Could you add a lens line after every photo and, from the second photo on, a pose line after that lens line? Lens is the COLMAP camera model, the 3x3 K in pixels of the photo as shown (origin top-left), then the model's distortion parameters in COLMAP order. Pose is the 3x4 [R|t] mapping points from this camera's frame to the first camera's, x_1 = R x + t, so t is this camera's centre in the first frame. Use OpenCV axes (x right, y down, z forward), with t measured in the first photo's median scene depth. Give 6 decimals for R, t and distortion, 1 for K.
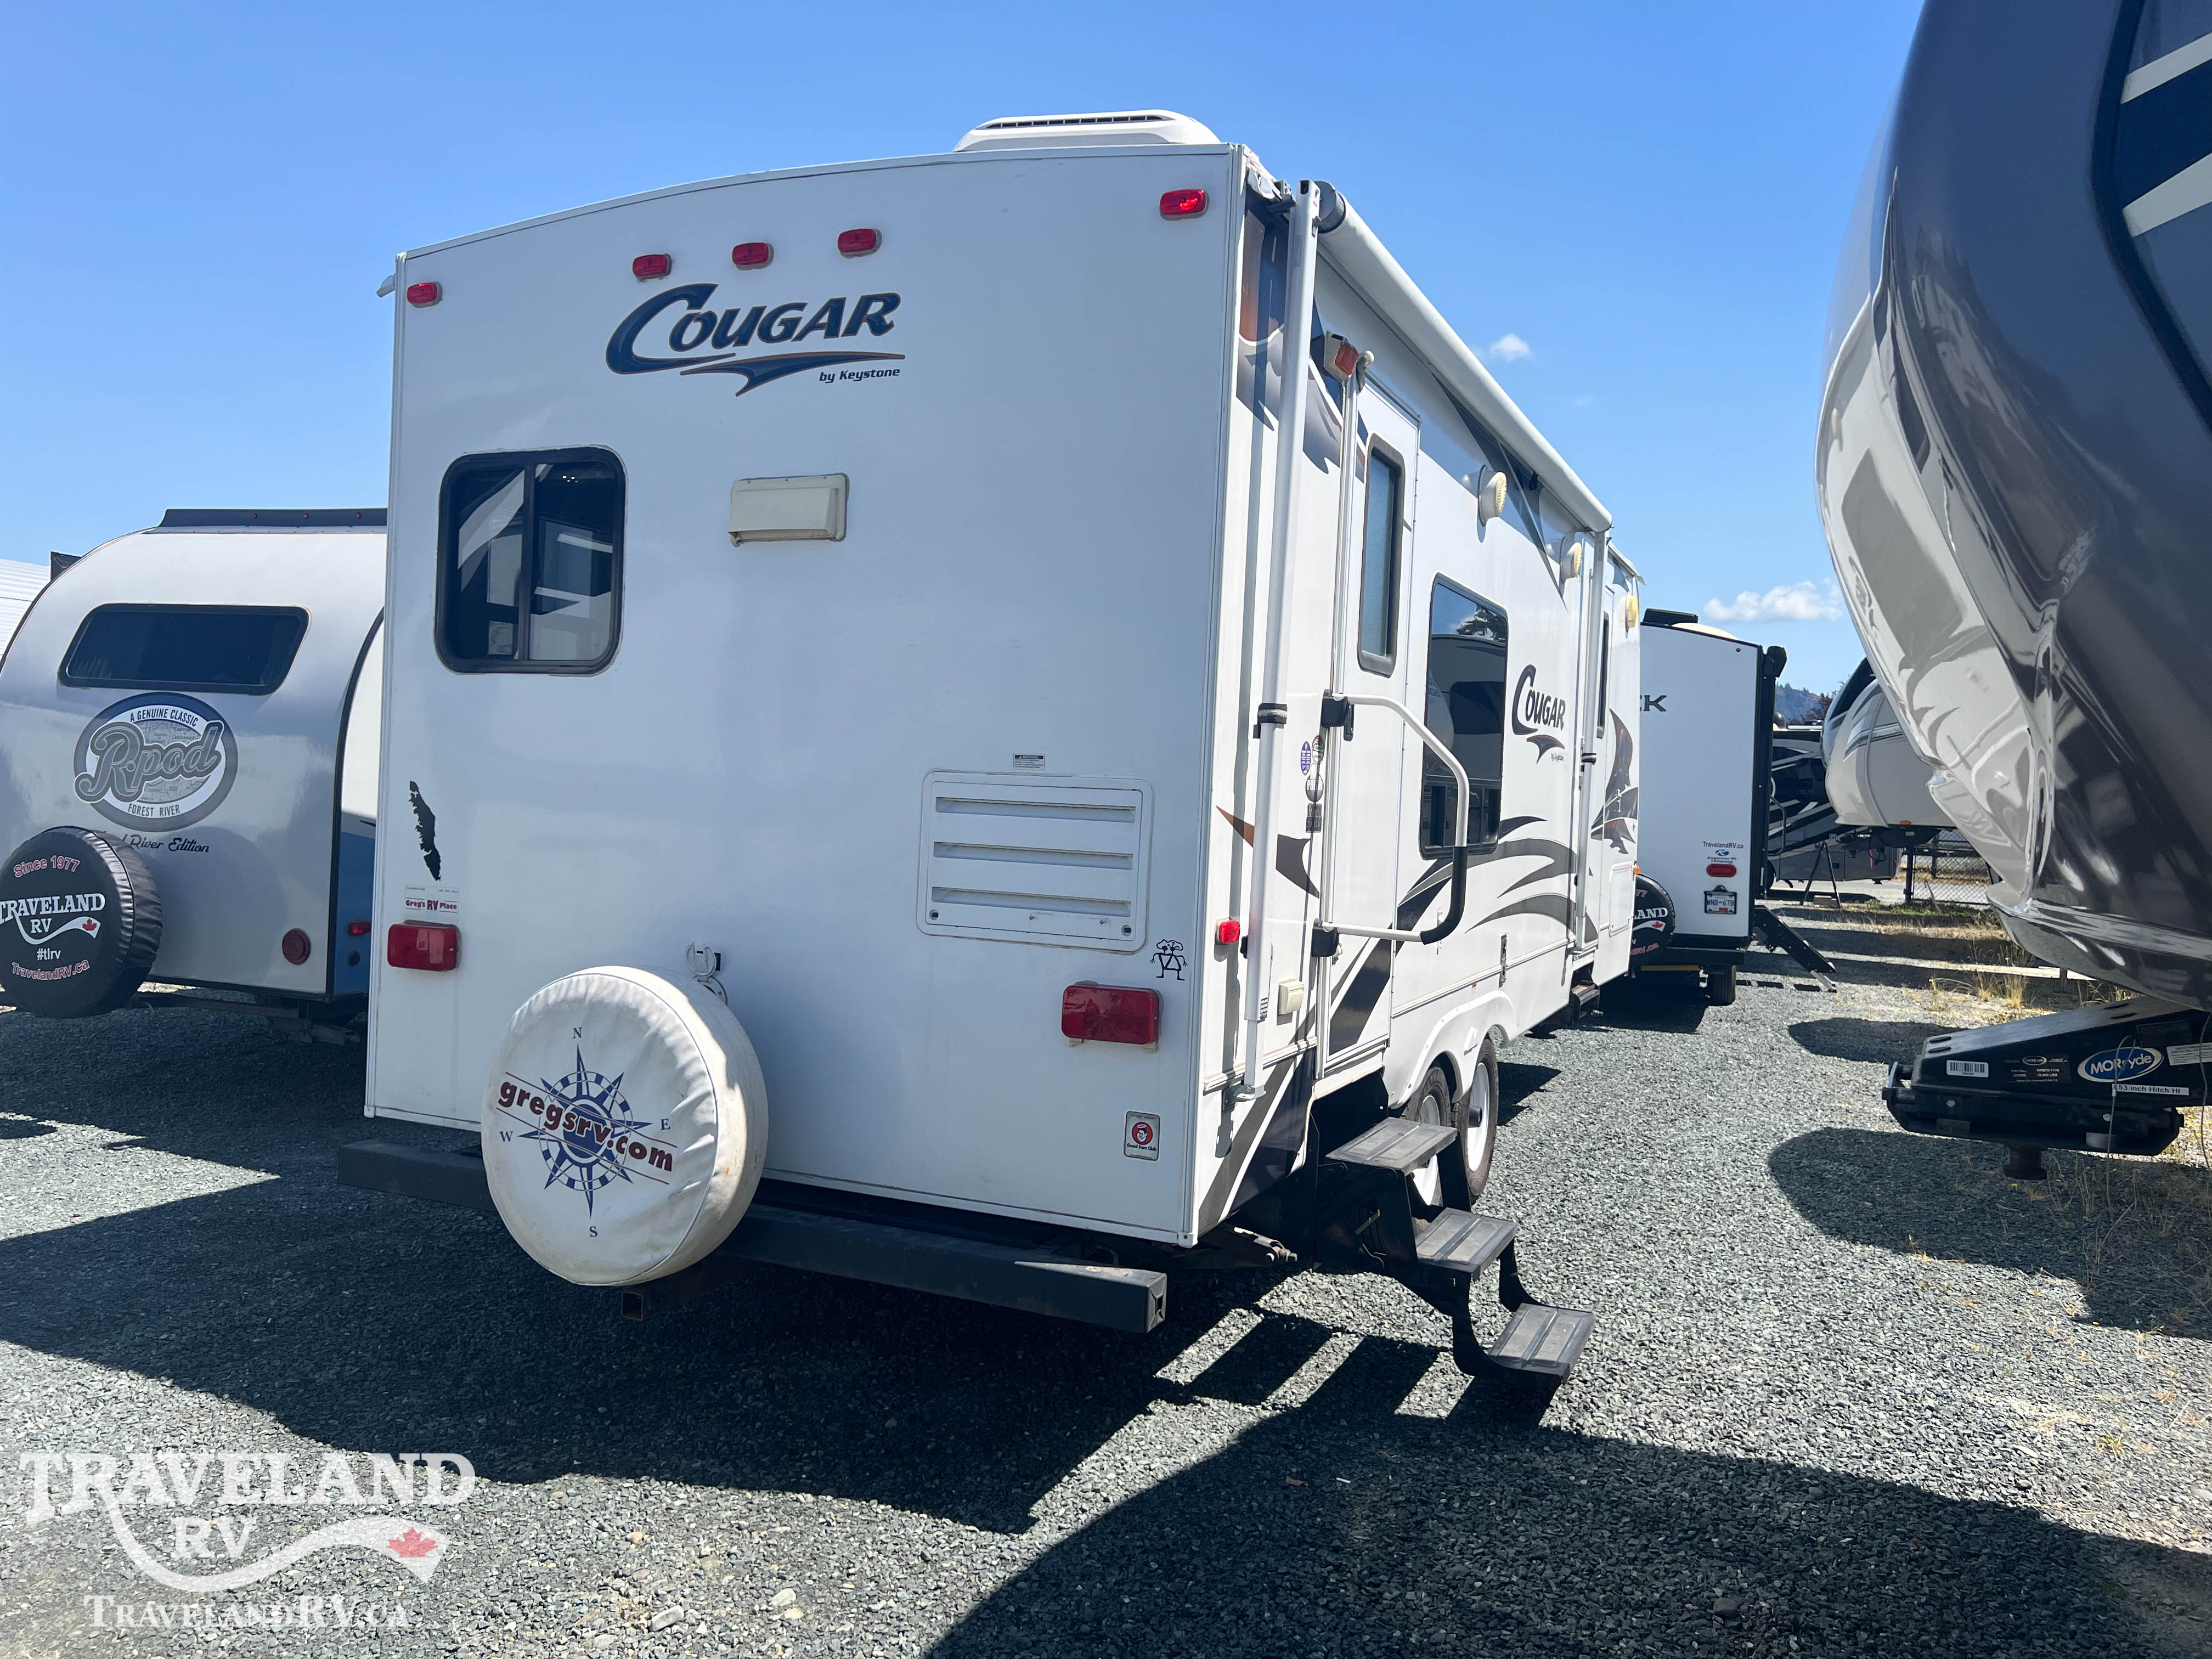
lens RADIAL K [[1668.3, 0, 1128.8], [0, 1668.3, 743.3], [0, 0, 1]] dist [0.056654, -0.066443]
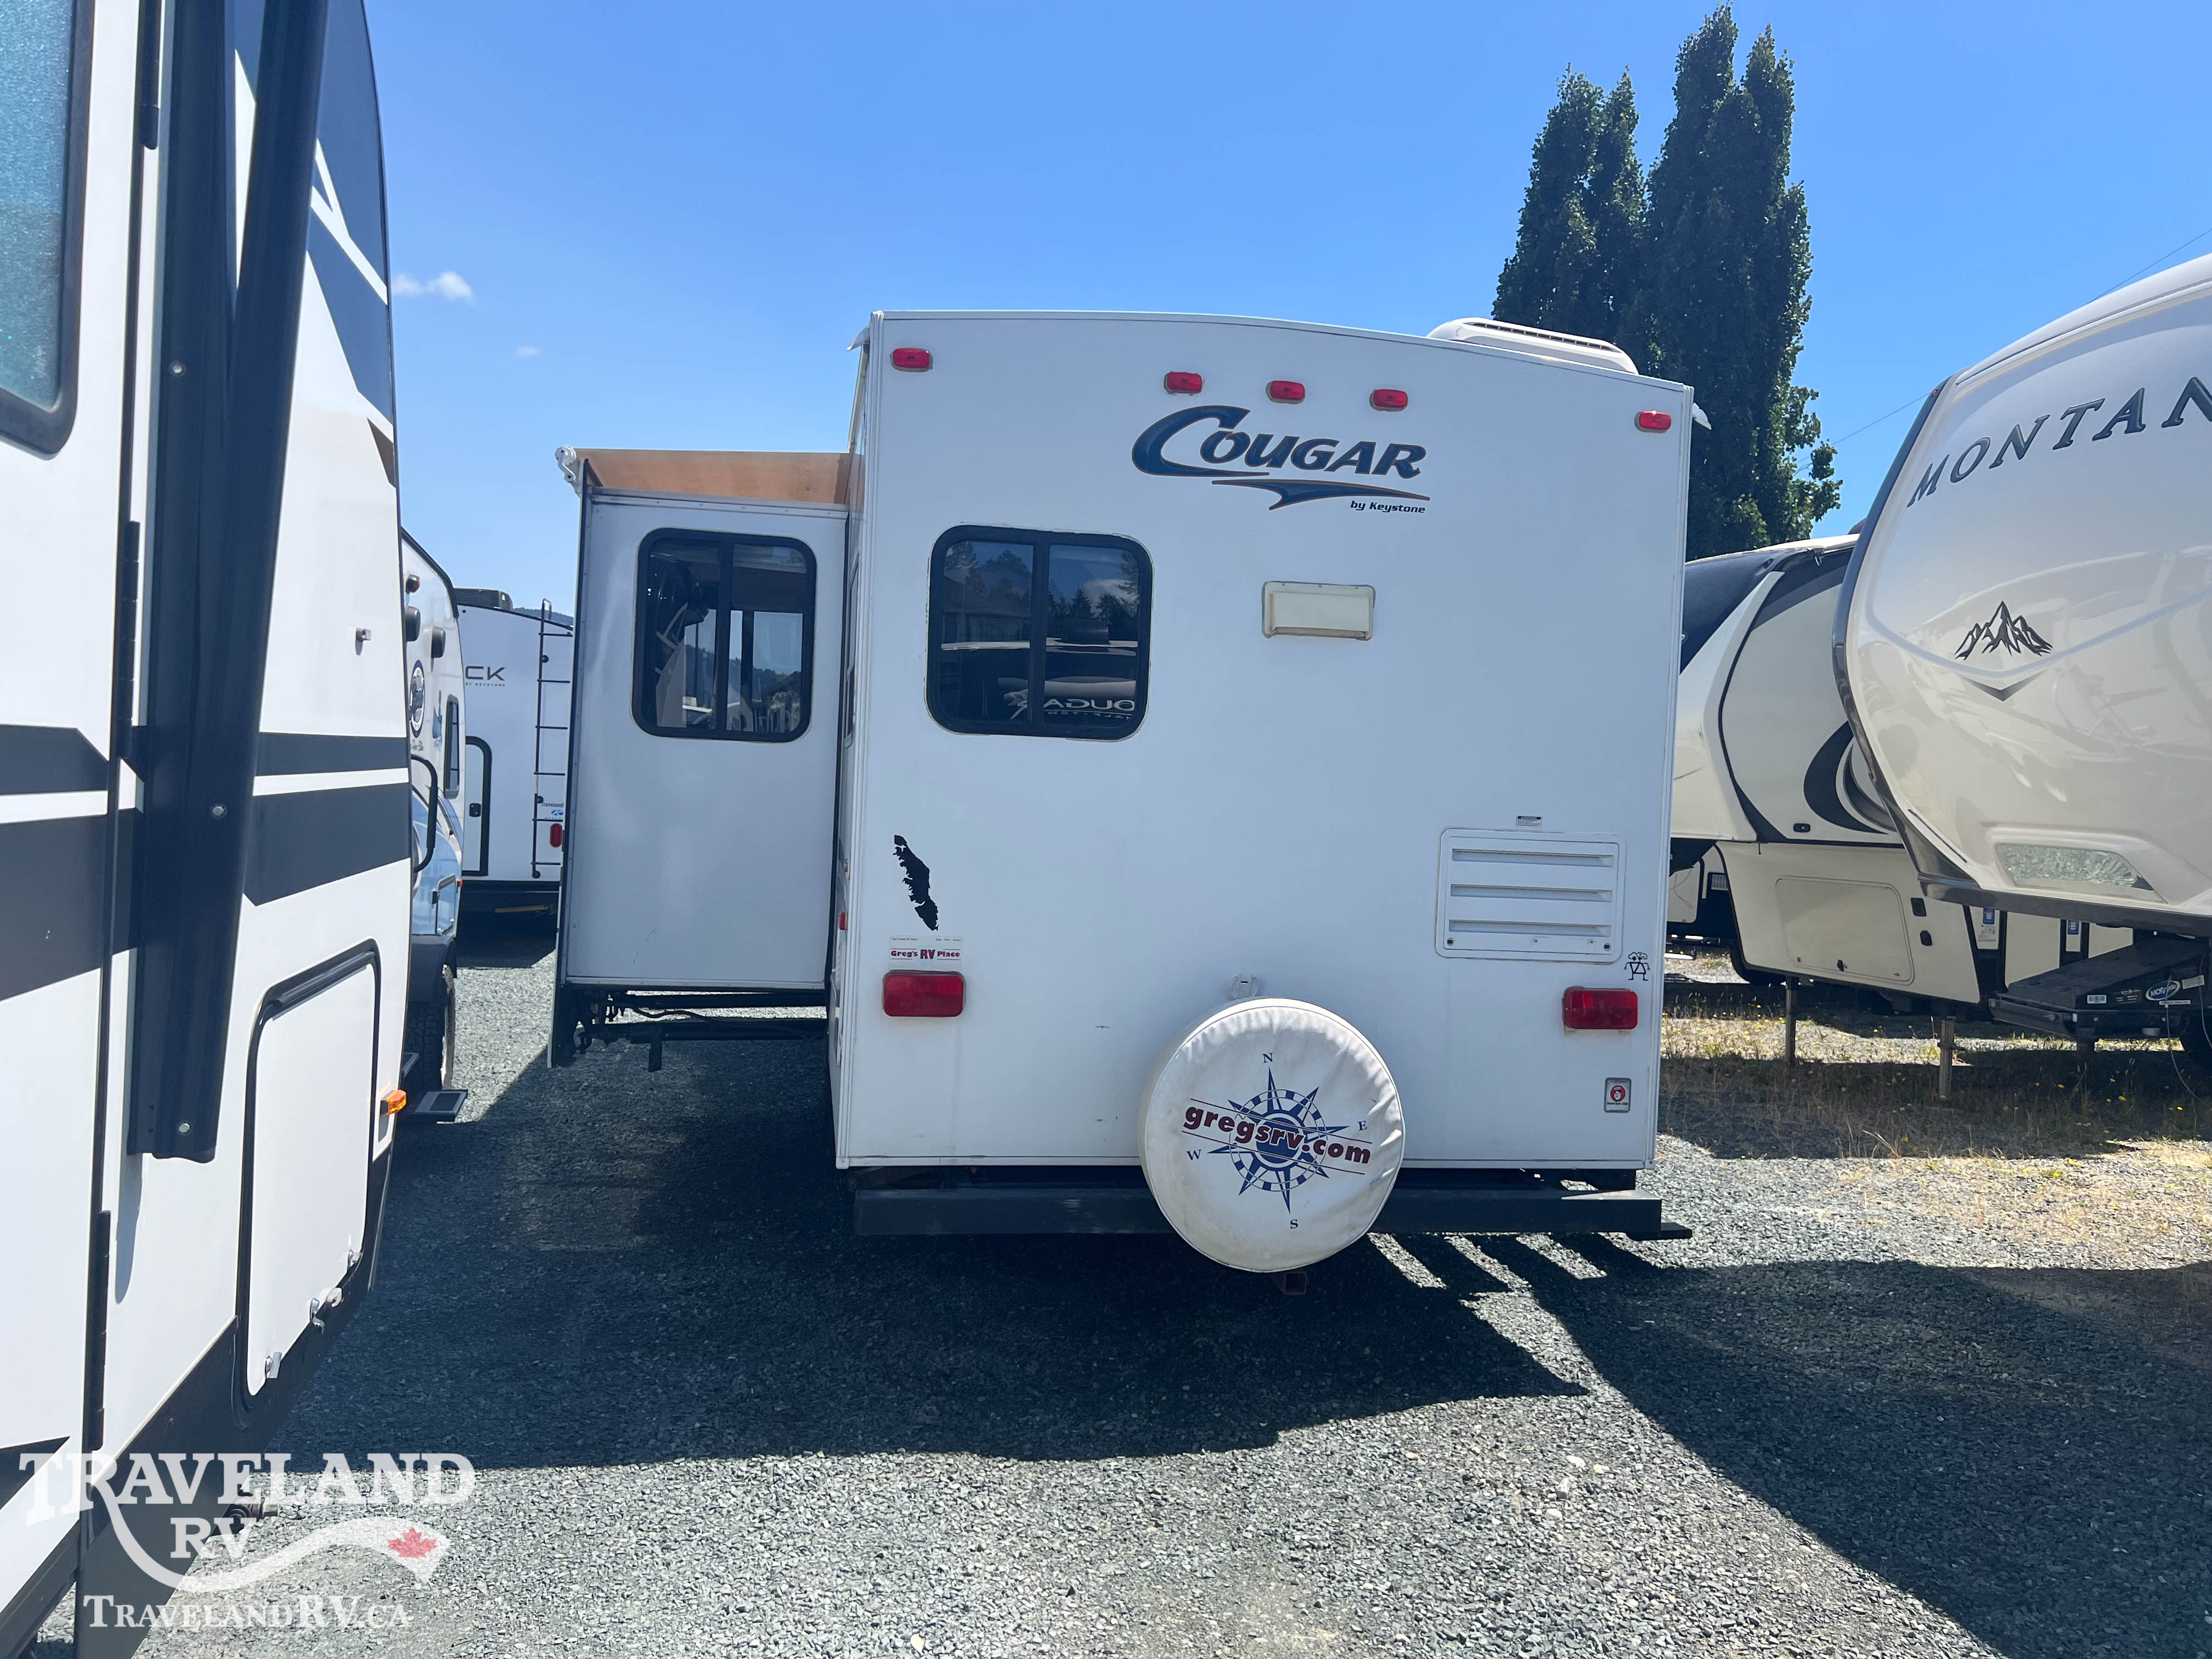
lens RADIAL K [[1668.3, 0, 994.2], [0, 1668.3, 744.0], [0, 0, 1]] dist [0.056654, -0.066443]
pose [[0.818667, 0.014002, 0.574097, -1.137575], [-0.023603, 0.999678, 0.009277, -0.051710], [-0.573783, -0.021145, 0.818734, 0.155769]]
